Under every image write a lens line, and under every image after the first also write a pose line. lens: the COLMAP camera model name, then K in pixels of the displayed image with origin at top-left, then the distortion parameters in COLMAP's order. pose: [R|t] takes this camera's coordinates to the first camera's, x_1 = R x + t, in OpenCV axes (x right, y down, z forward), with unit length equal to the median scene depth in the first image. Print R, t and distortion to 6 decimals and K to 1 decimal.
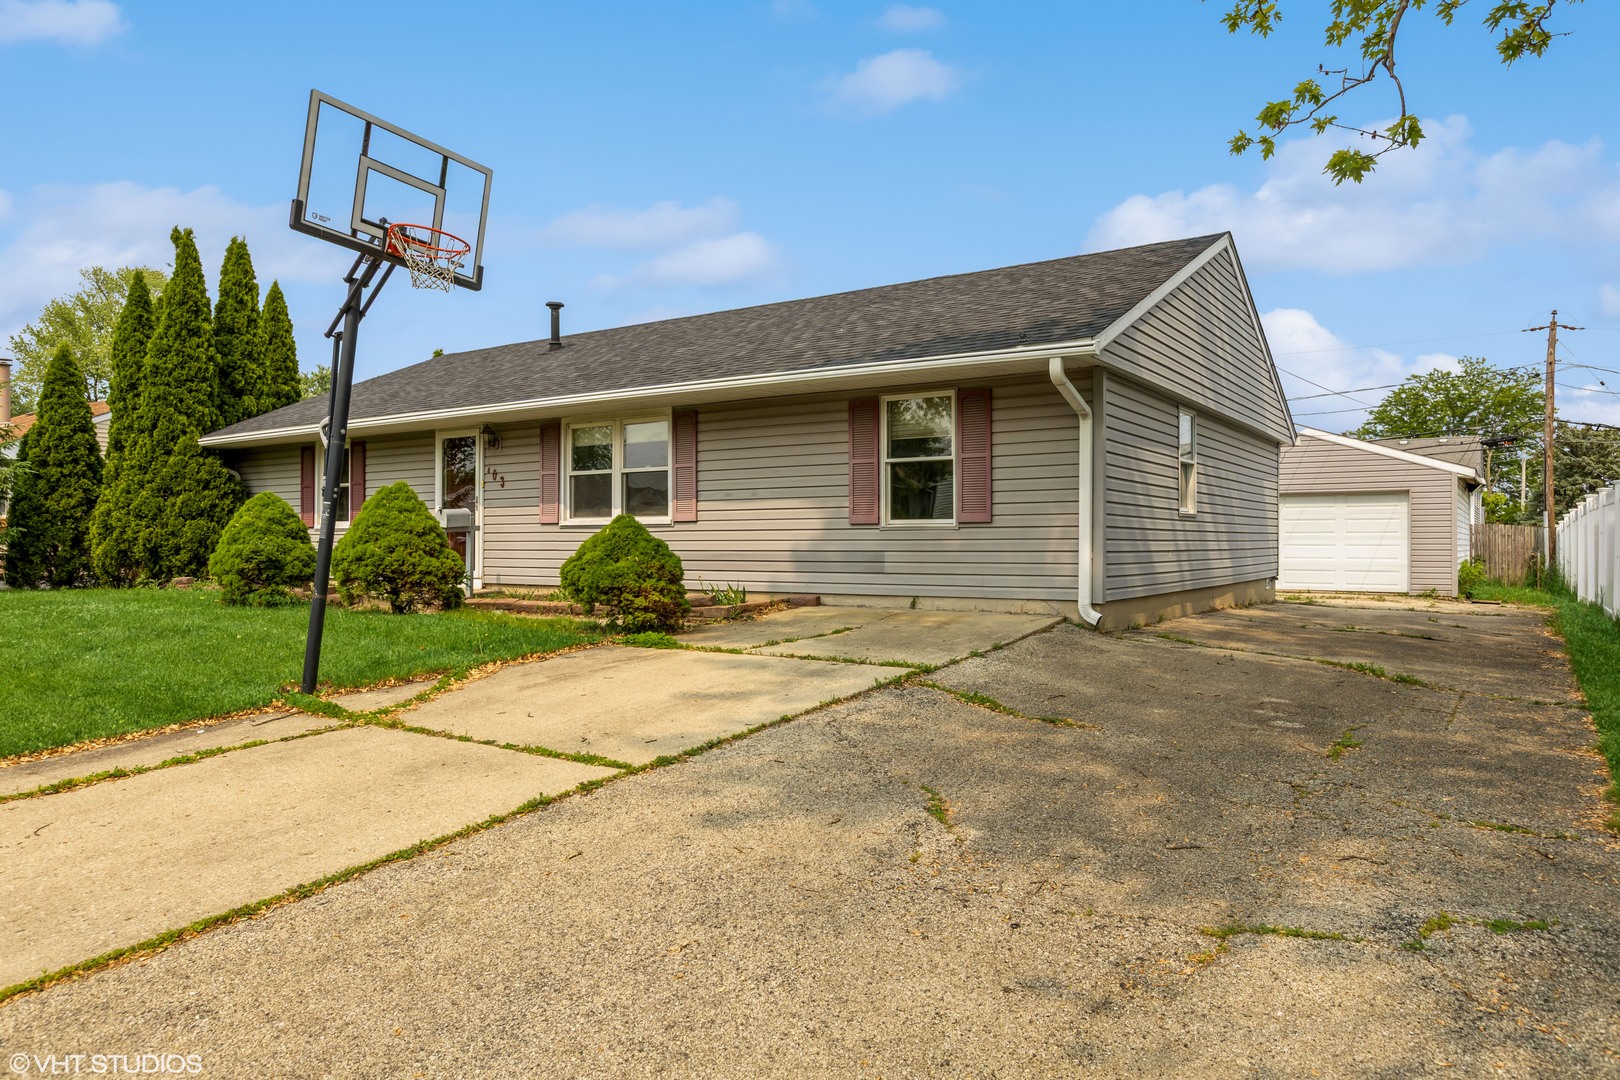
lens RADIAL K [[1060.5, 0, 810.2], [0, 1060.5, 538.0], [0, 0, 1]] dist [-0.027201, 0.004074]
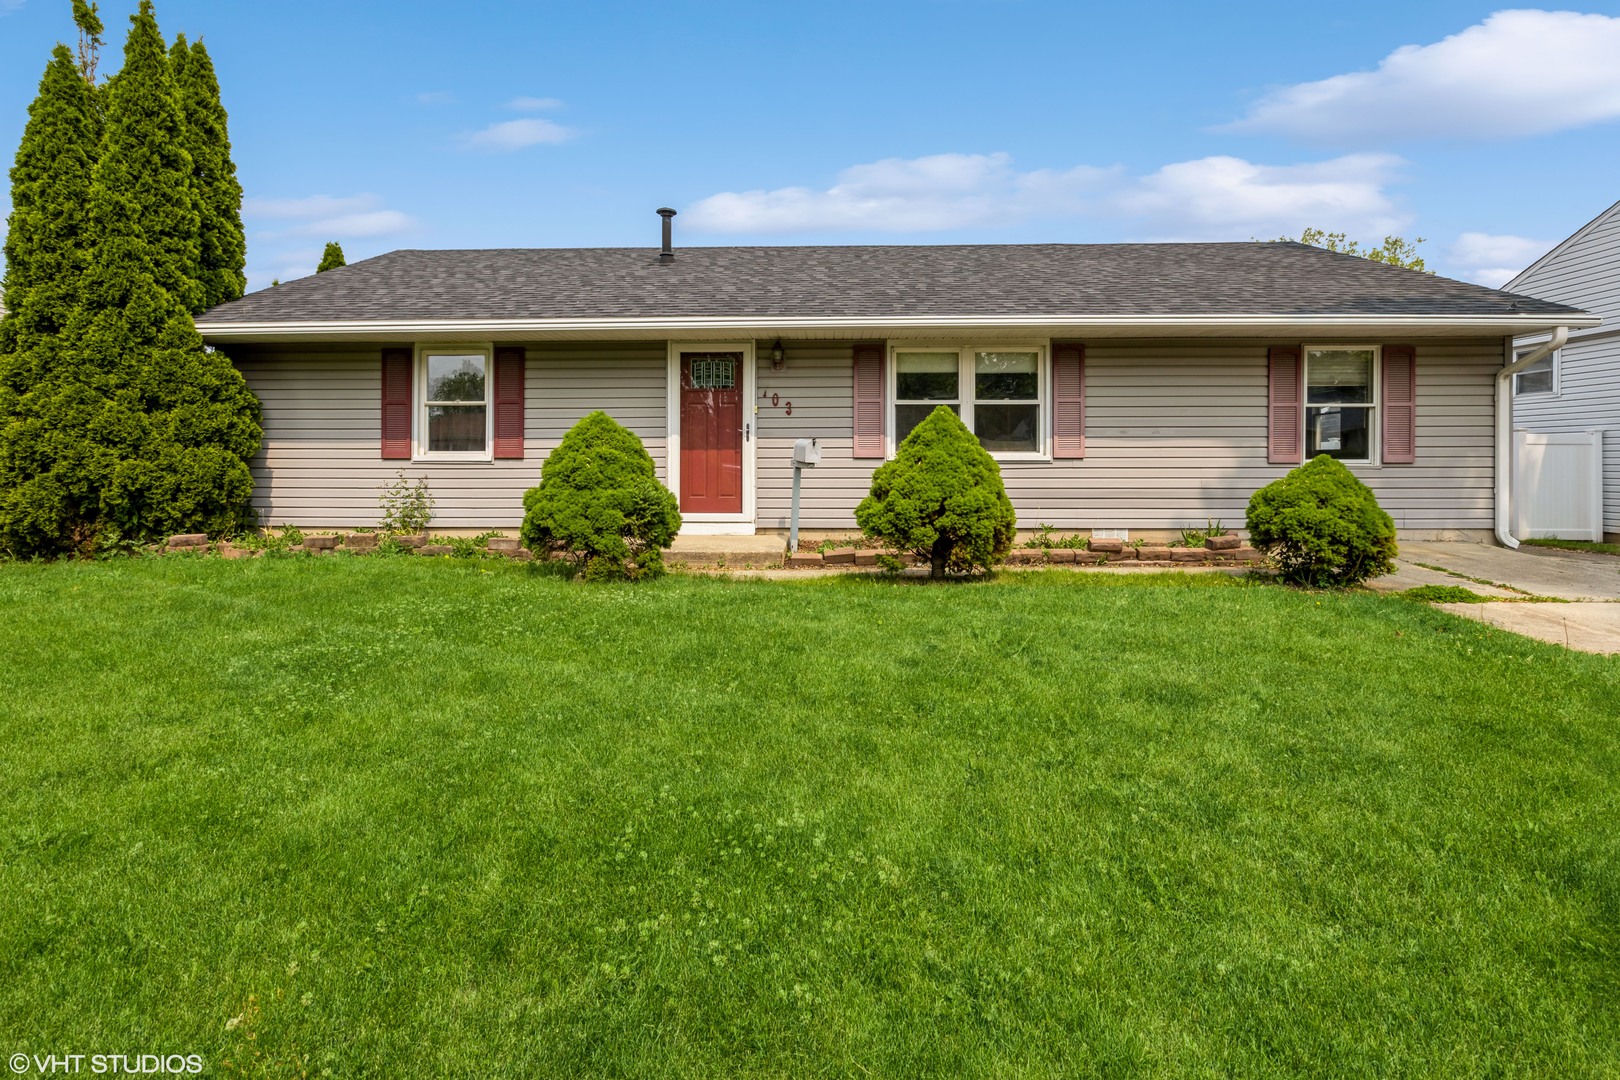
lens RADIAL K [[798.6, 0, 812.2], [0, 798.6, 497.6], [0, 0, 1]] dist [-0.024193, -0.002789]
pose [[0.850644, -0.016806, 0.525474, -0.562912], [-0.001874, 0.999386, 0.034996, -0.003972], [-0.525739, -0.030753, 0.850090, 0.409299]]
